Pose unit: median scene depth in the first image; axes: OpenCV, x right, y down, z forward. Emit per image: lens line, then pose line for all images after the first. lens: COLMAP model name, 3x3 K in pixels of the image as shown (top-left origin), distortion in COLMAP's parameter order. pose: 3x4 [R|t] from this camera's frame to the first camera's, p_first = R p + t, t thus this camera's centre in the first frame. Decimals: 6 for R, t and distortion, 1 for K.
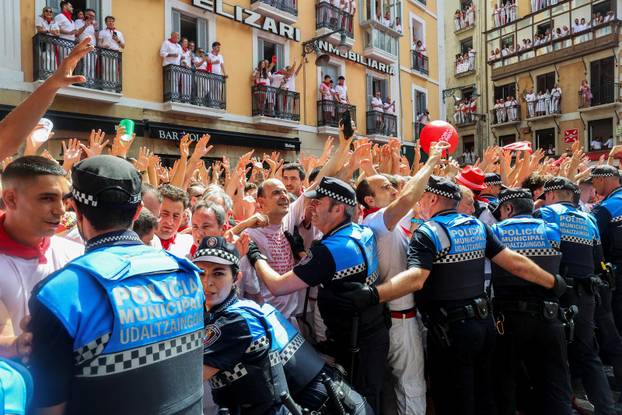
lens RADIAL K [[424.5, 0, 309.9], [0, 424.5, 203.0], [0, 0, 1]] dist [-0.088603, 0.062888]
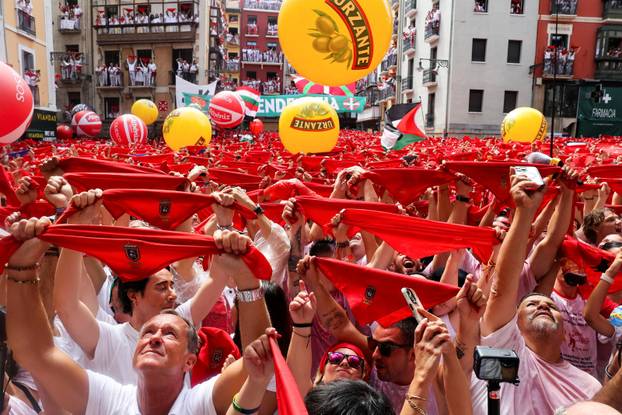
lens RADIAL K [[424.5, 0, 309.9], [0, 424.5, 203.0], [0, 0, 1]] dist [-0.088603, 0.062888]
pose [[0.631325, -0.073335, 0.772043, -0.082974], [-0.025490, 0.993019, 0.115169, -0.027052], [-0.775099, -0.092389, 0.625048, -0.155355]]
